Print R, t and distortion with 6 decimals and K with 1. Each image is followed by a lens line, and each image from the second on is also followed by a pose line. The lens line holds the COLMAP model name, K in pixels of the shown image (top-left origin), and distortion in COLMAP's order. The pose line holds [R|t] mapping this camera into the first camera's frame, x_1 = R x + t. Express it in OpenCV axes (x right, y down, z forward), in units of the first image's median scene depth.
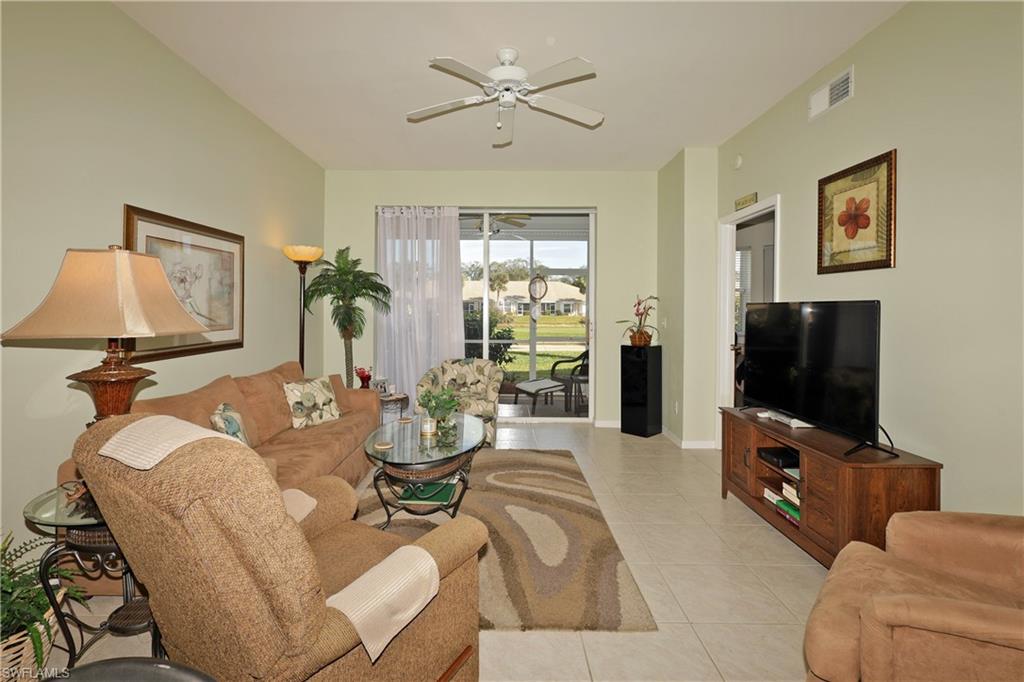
lens RADIAL K [[495.4, 0, 489.8], [0, 495.4, 298.3], [0, 0, 1]] dist [-0.001287, -0.000163]
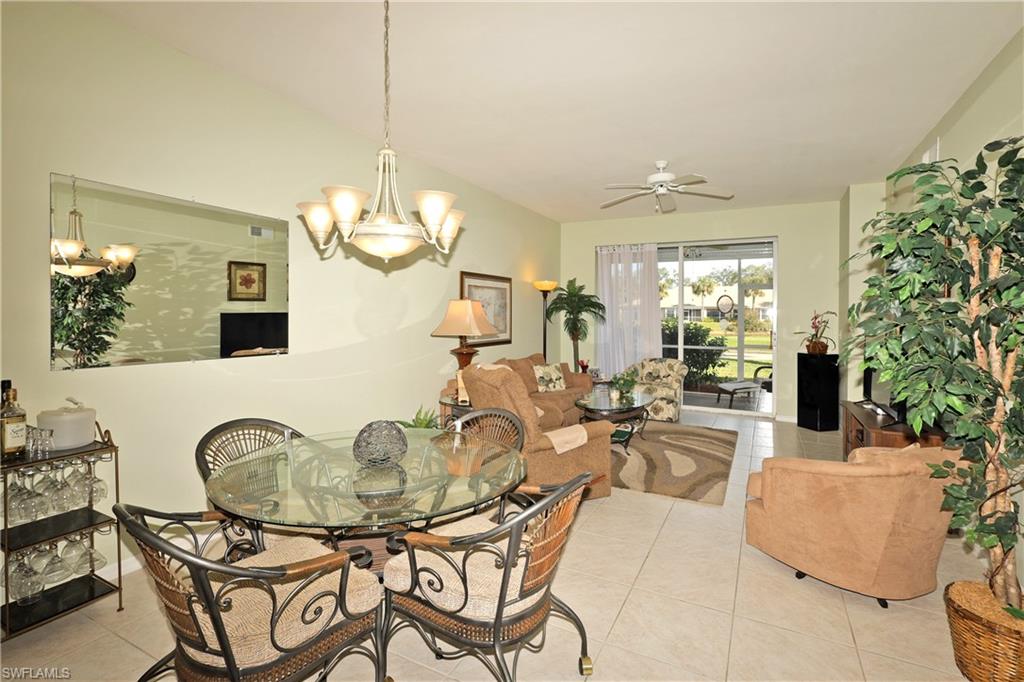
lens RADIAL K [[475.0, 0, 512.0], [0, 475.0, 341.0], [0, 0, 1]] dist [0.001369, 0.000113]
pose [[0.898734, 0.028641, -0.437557, 0.250688], [0.004231, 0.997252, 0.073968, -0.034442], [0.438473, -0.068328, 0.896143, -0.532304]]
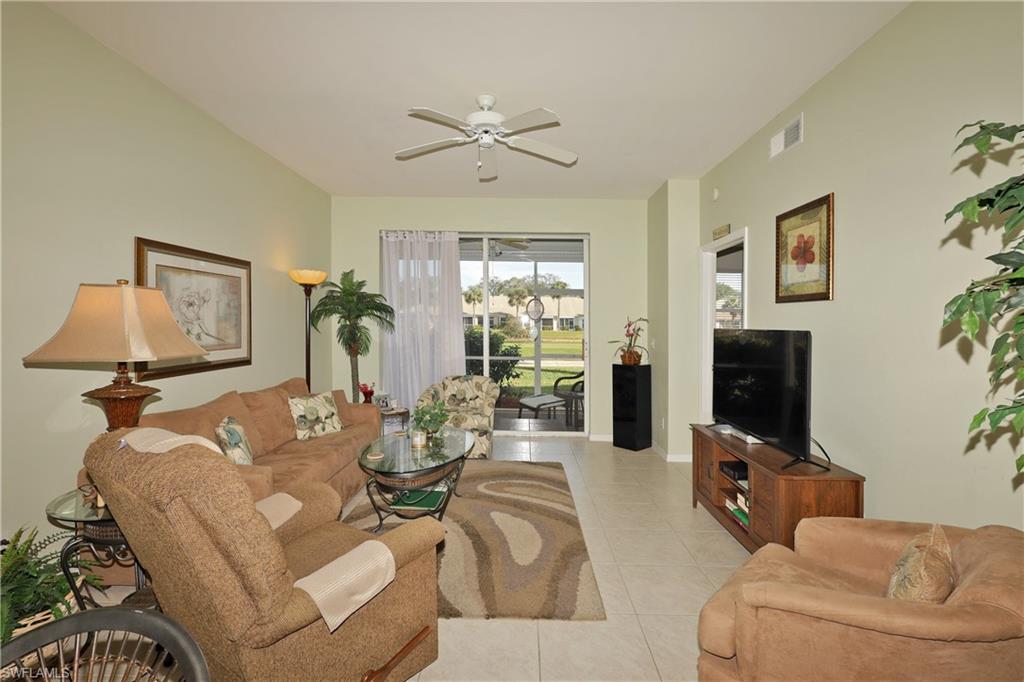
lens RADIAL K [[488.3, 0, 507.2], [0, 488.3, 326.3], [0, 0, 1]] dist [-0.002047, 0.000041]
pose [[0.999959, 0.008111, -0.004098, 0.073163], [-0.007999, 0.999615, 0.026580, -0.019832], [0.004312, -0.026547, 0.999638, -0.066559]]
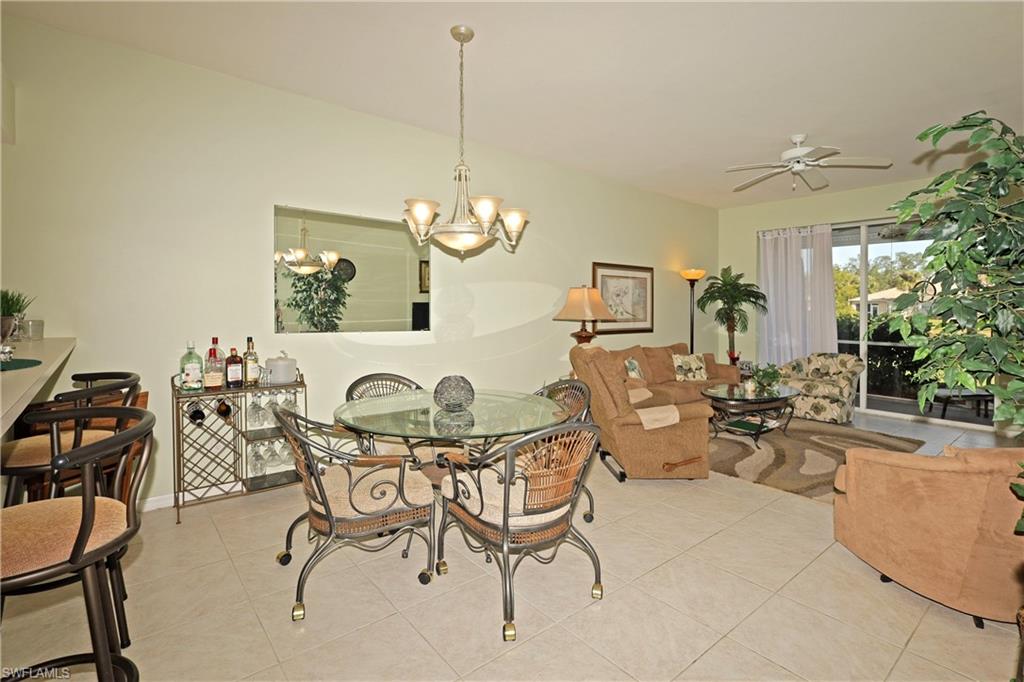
lens RADIAL K [[471.4, 0, 523.3], [0, 471.4, 344.0], [0, 0, 1]] dist [-0.000385, -0.000193]
pose [[0.668240, 0.059096, -0.741595, 0.491097], [0.008855, 0.996137, 0.087360, -0.009022], [0.743893, -0.064944, 0.665135, -0.504328]]
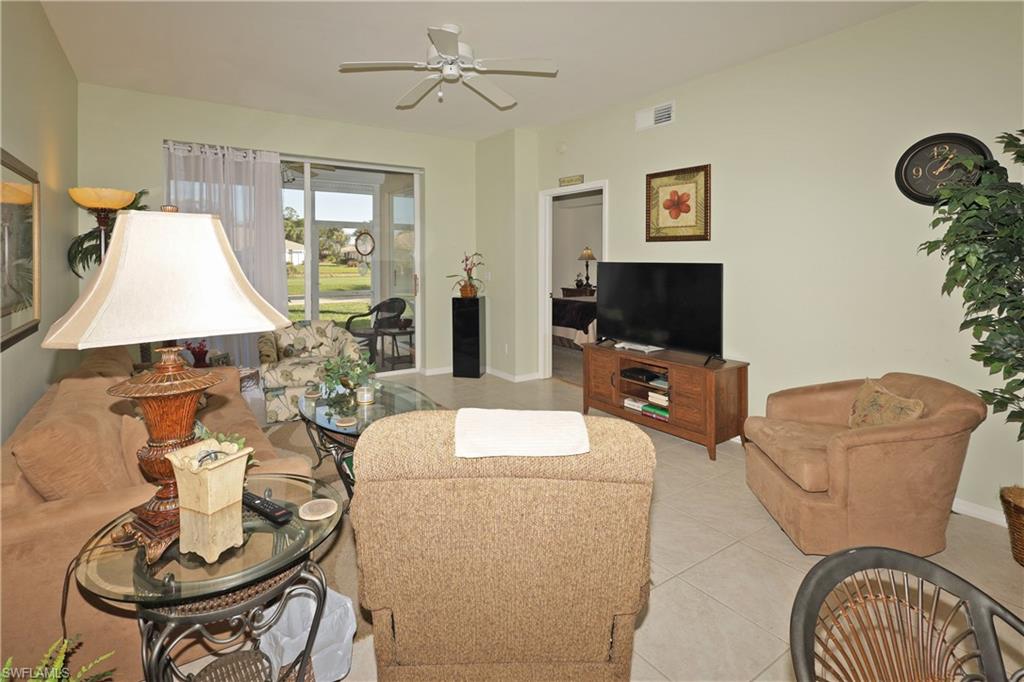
lens RADIAL K [[486.3, 0, 509.0], [0, 486.3, 255.3], [0, 0, 1]] dist [0.000152, -0.000024]
pose [[0.831059, -0.003926, 0.556170, -0.386565], [-0.004573, 0.999893, 0.013890, -0.024837], [-0.556165, -0.014087, 0.830952, 0.061906]]
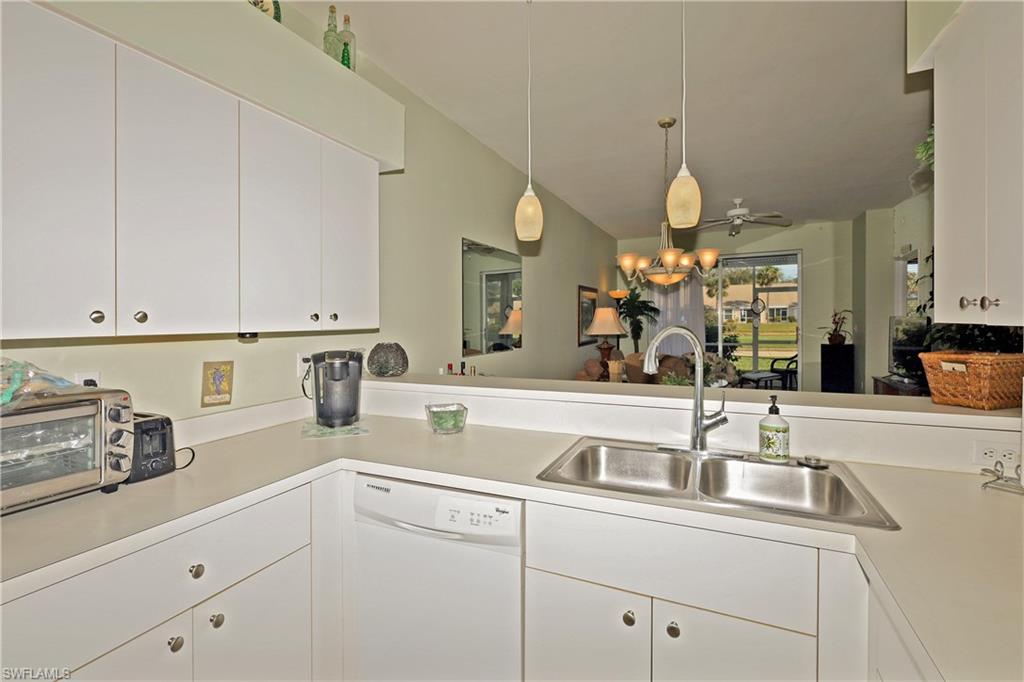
lens RADIAL K [[497.7, 0, 512.0], [0, 497.7, 341.0], [0, 0, 1]] dist [0.002613, -0.011584]
pose [[0.930790, -0.006215, -0.365501, -0.079158], [0.030421, 0.997704, 0.060506, -0.051290], [0.364285, -0.067437, 0.928842, -1.164483]]
